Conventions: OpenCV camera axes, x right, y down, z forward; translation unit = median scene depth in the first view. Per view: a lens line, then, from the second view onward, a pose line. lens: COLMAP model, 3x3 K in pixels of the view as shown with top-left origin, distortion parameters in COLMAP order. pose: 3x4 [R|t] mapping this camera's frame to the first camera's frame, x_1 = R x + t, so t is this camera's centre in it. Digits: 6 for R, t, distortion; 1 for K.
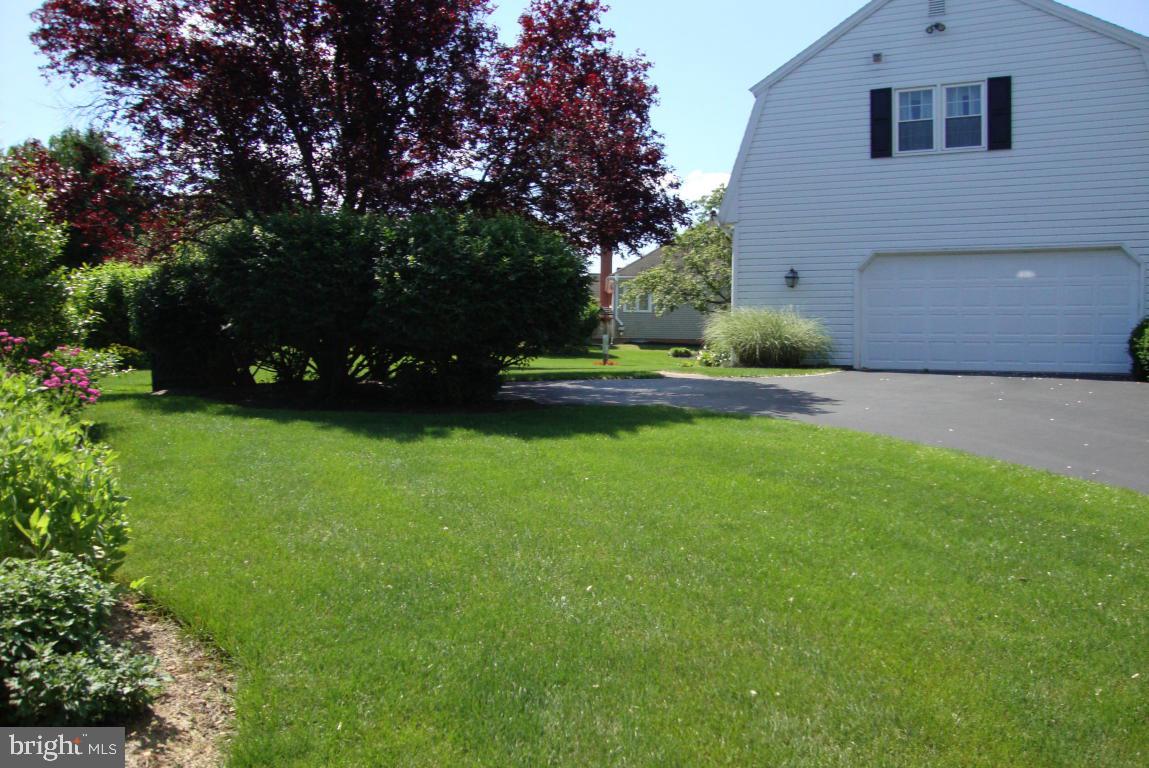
lens RADIAL K [[1047.0, 0, 574.5], [0, 1047.0, 384.0], [0, 0, 1]] dist [-0.205206, 0.242916]
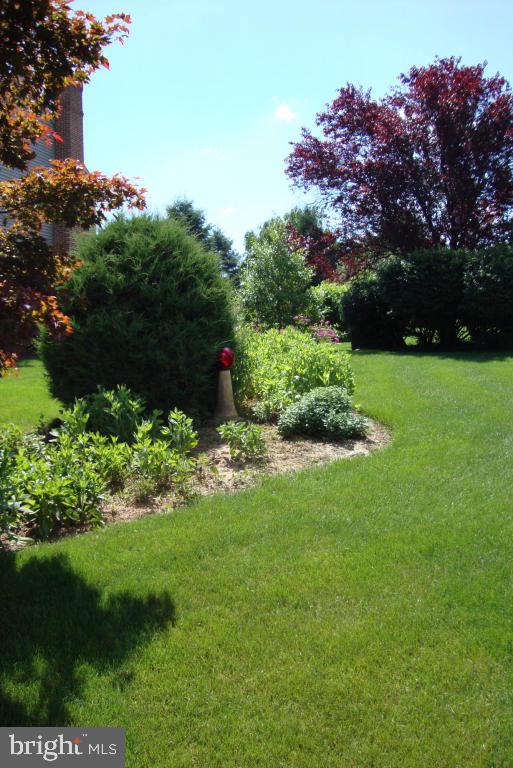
lens RADIAL K [[699.8, 0, 256.5], [0, 699.8, 384.0], [0, 0, 1]] dist [-0.205206, 0.242916]
pose [[0.868393, -0.008622, -0.495802, 0.075148], [0.027638, 0.999136, 0.031032, 0.026034], [0.495106, -0.040651, 0.867881, -0.222383]]
